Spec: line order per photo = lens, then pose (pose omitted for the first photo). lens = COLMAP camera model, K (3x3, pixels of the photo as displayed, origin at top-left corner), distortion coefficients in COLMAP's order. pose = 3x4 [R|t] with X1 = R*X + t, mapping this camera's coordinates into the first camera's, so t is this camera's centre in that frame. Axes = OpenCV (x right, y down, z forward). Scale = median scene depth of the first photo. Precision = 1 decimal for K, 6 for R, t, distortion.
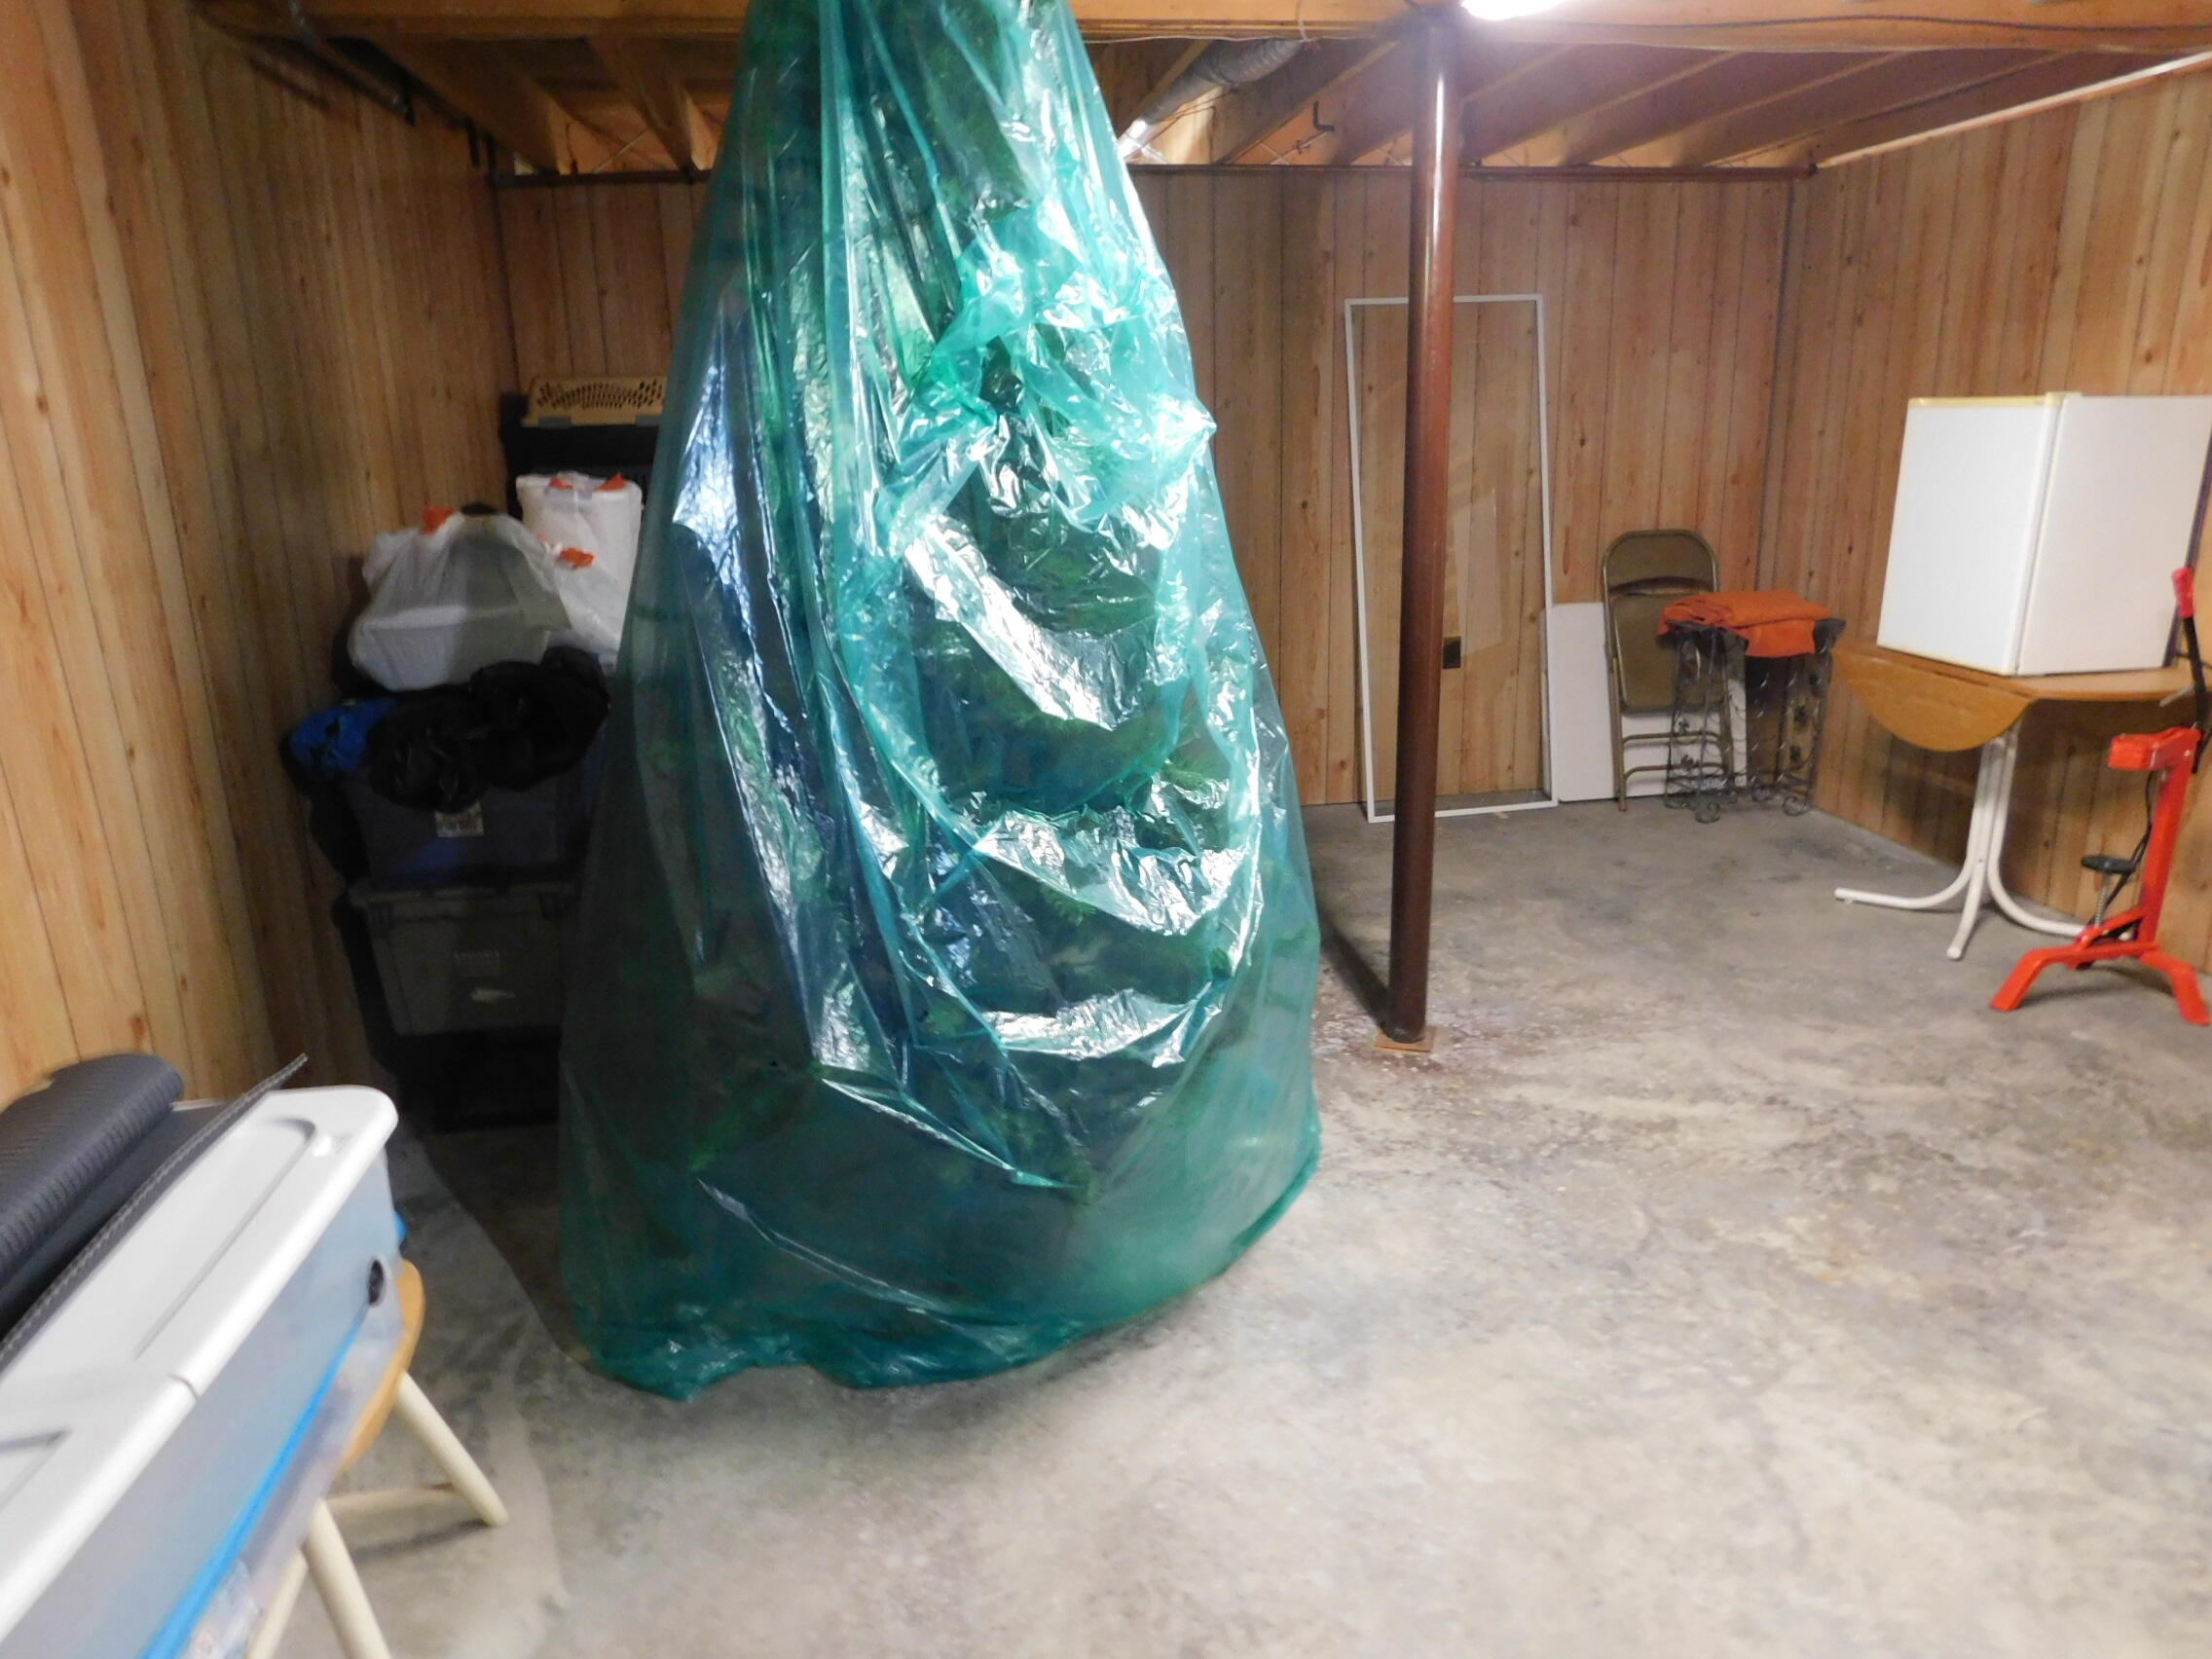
lens RADIAL K [[1455.8, 0, 1098.0], [0, 1455.8, 820.3], [0, 0, 1]] dist [-0.075950, 0.065815]
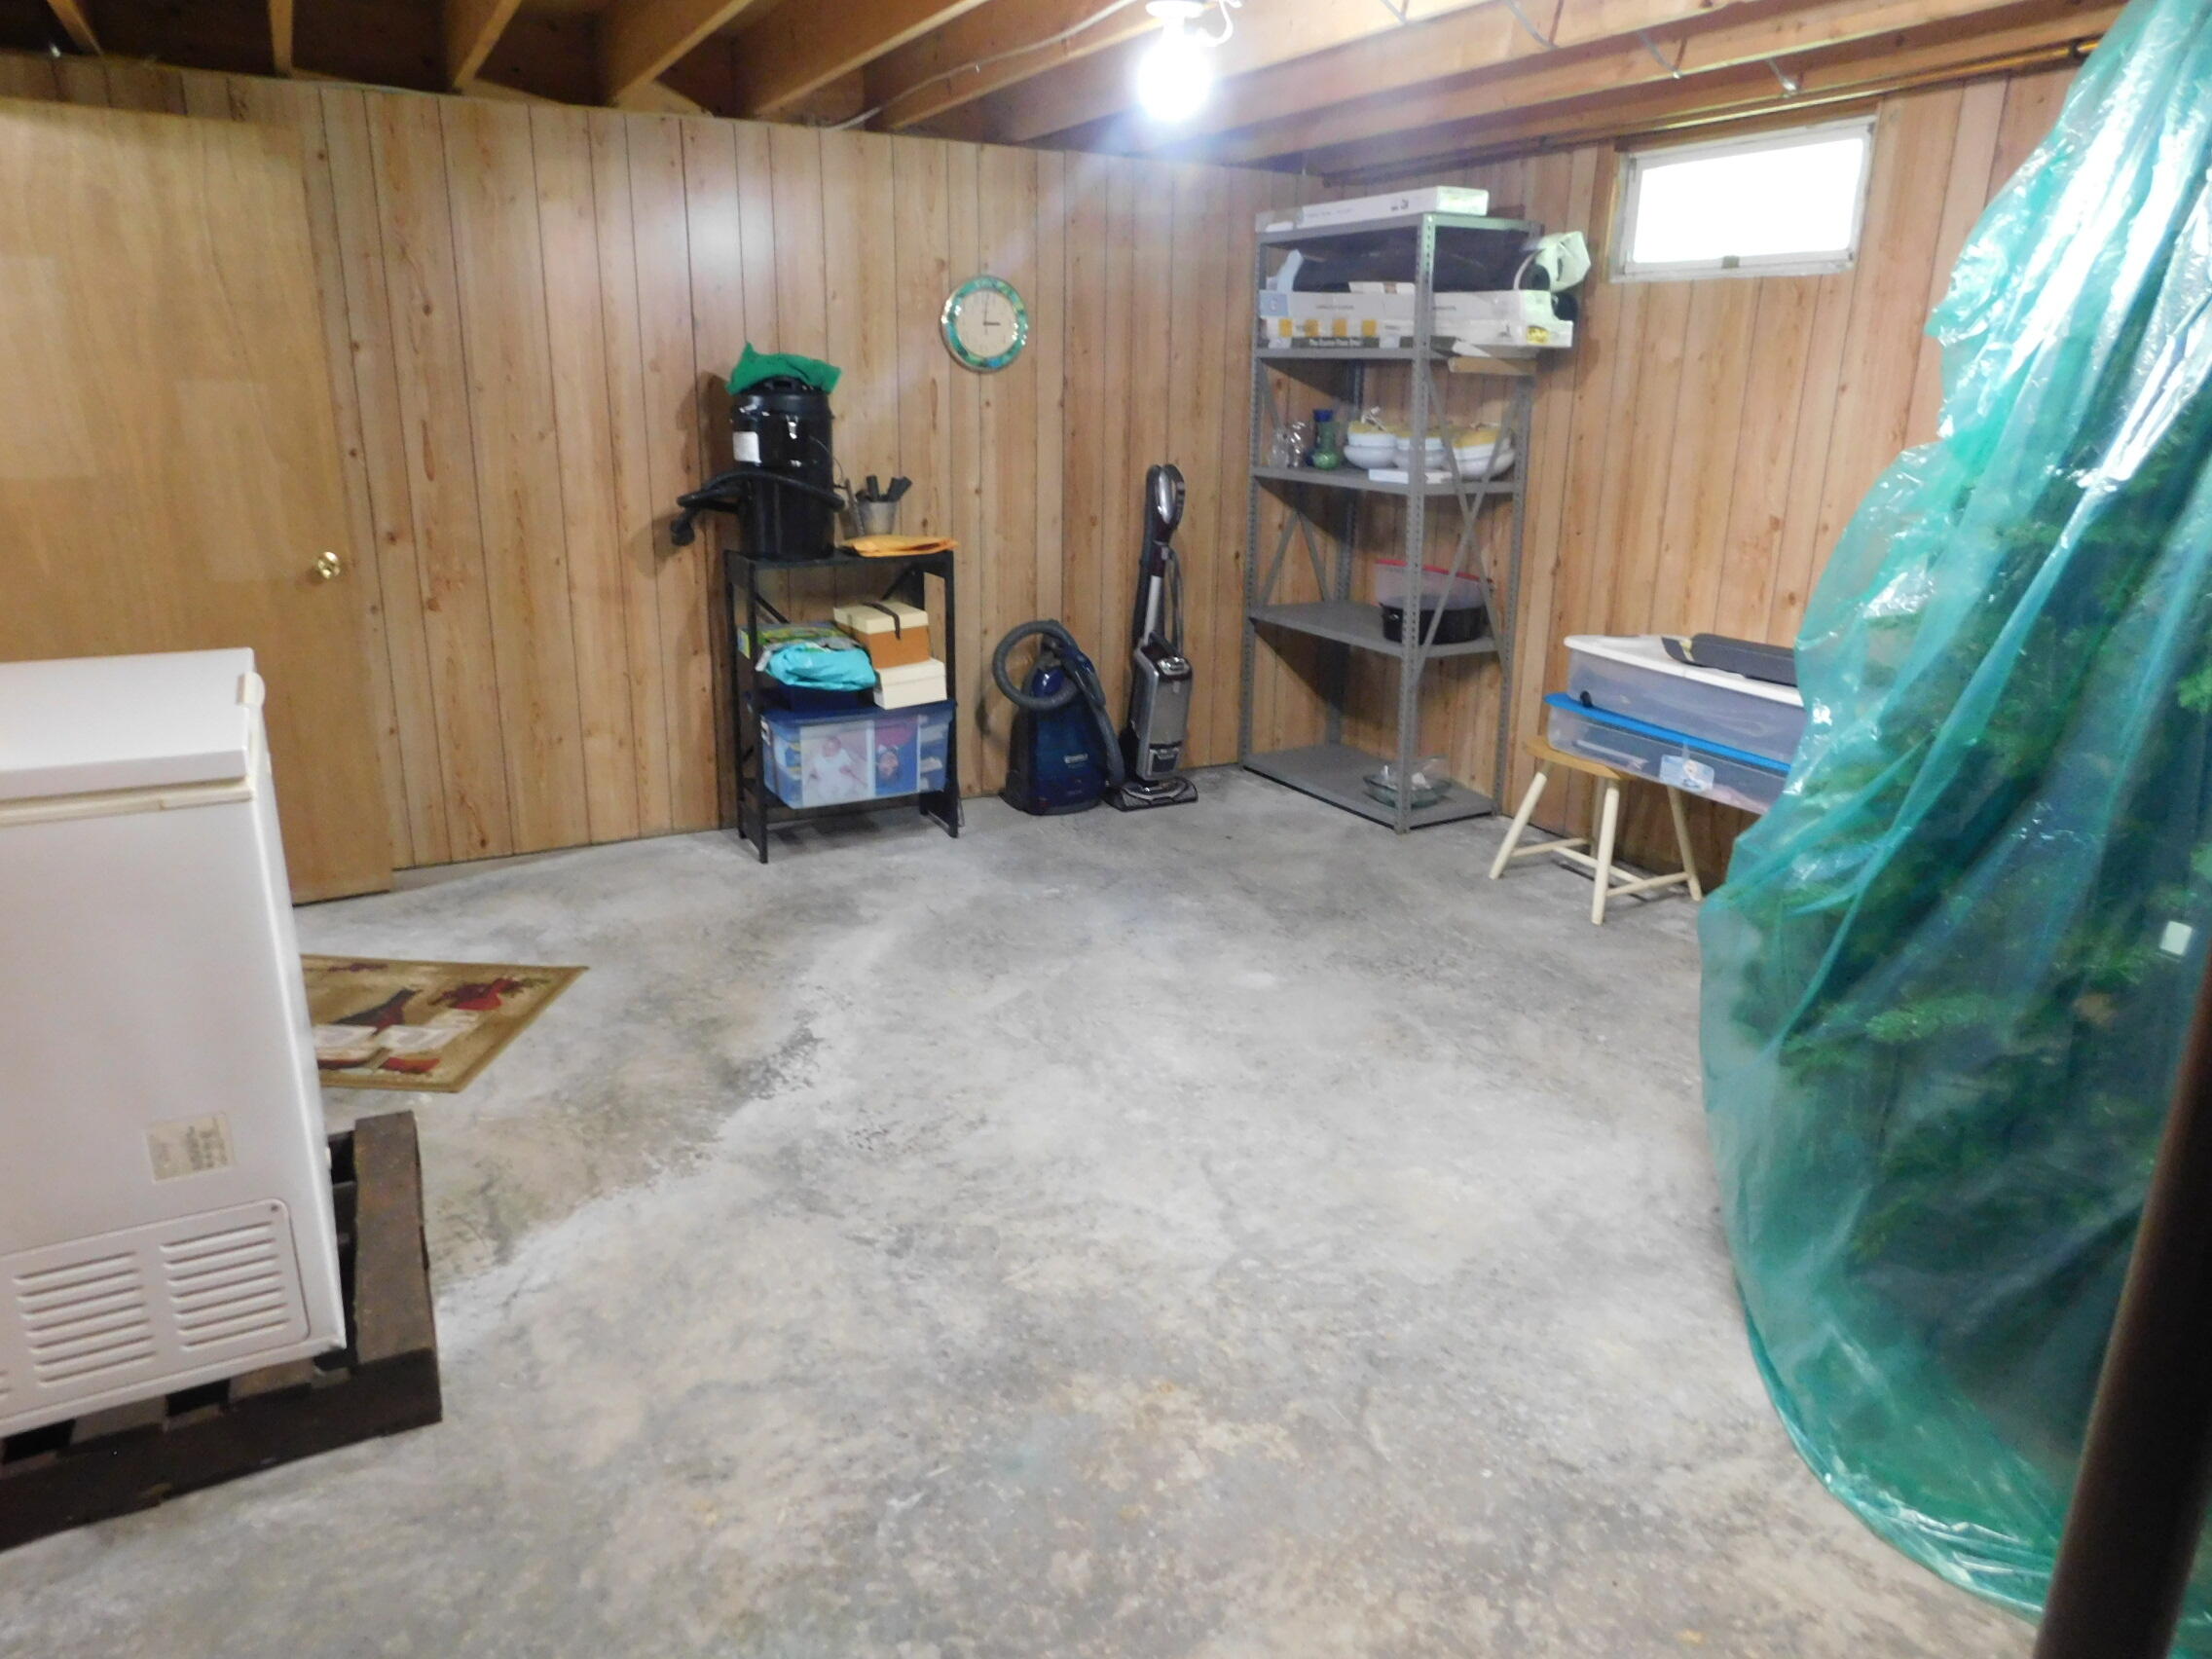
lens RADIAL K [[1455.8, 0, 1098.0], [0, 1455.8, 820.3], [0, 0, 1]] dist [-0.075950, 0.065815]
pose [[-0.944256, 0.104646, -0.312137, 0.831604], [-0.081402, 0.844479, 0.529367, -0.468992], [0.318989, 0.525267, -0.788886, 1.582264]]
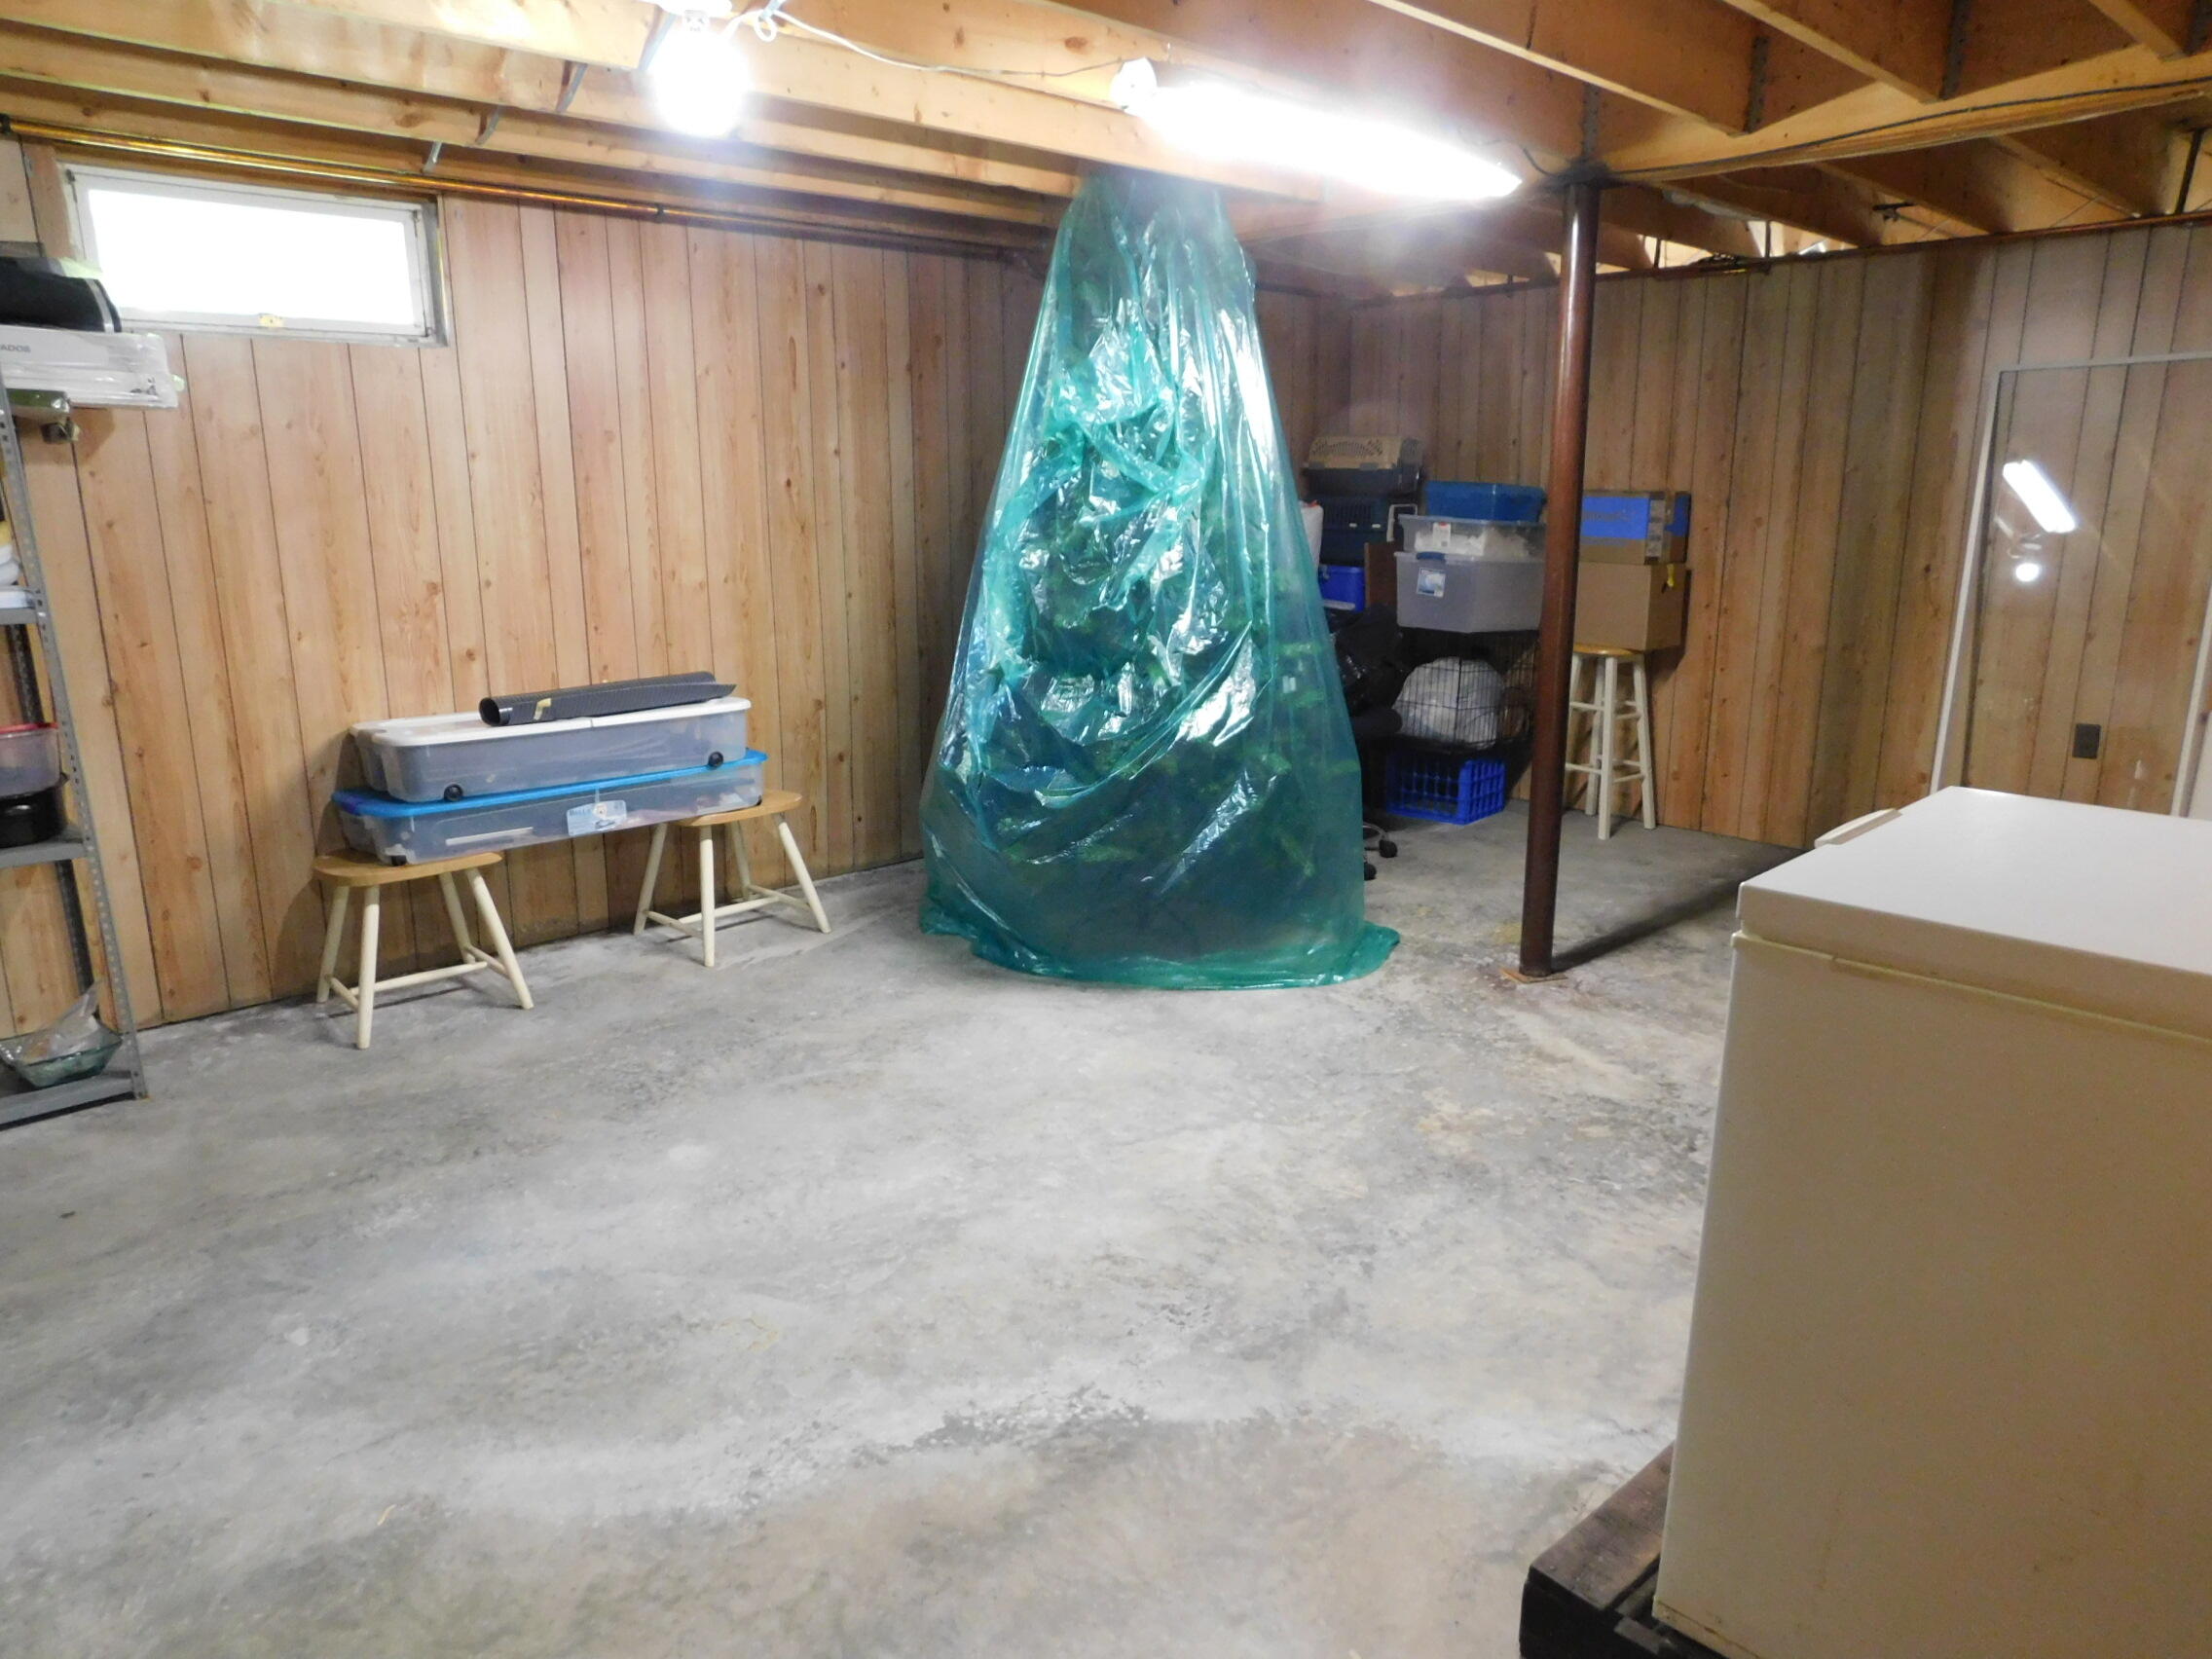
lens RADIAL K [[1455.8, 0, 1098.0], [0, 1455.8, 820.3], [0, 0, 1]] dist [-0.075950, 0.065815]
pose [[0.568989, 0.216199, -0.793417, 1.403713], [-0.236015, 0.967164, 0.094288, -0.008325], [0.787749, 0.133609, 0.601332, -0.079262]]
